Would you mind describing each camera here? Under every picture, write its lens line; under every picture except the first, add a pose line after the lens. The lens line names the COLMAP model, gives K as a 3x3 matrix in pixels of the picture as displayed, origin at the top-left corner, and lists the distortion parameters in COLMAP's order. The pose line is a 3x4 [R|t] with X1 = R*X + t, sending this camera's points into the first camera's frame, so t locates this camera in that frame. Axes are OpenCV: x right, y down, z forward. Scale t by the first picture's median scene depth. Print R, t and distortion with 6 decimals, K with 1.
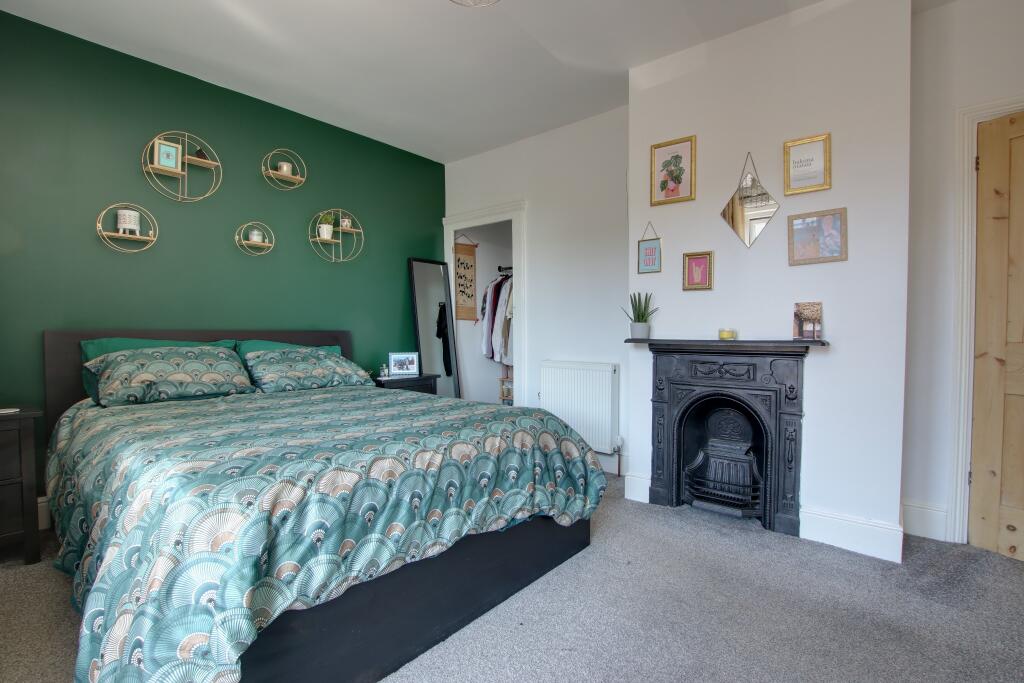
lens RADIAL K [[482.5, 0, 517.2], [0, 482.5, 342.6], [0, 0, 1]] dist [-0.026167, -0.000338]
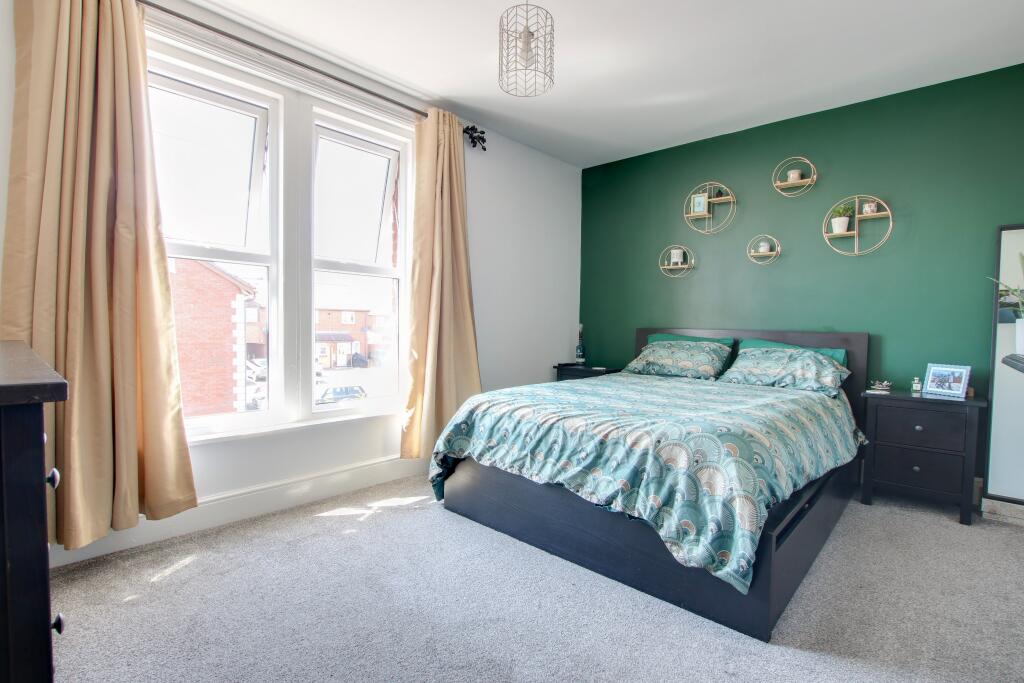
lens RADIAL K [[482.5, 0, 517.3], [0, 482.5, 338.5], [0, 0, 1]] dist [-0.026167, -0.000338]
pose [[-0.054919, 0.023307, -0.998219, 0.717580], [-0.040943, 0.998834, 0.025574, -0.014246], [0.997651, 0.042274, -0.053901, 0.567247]]
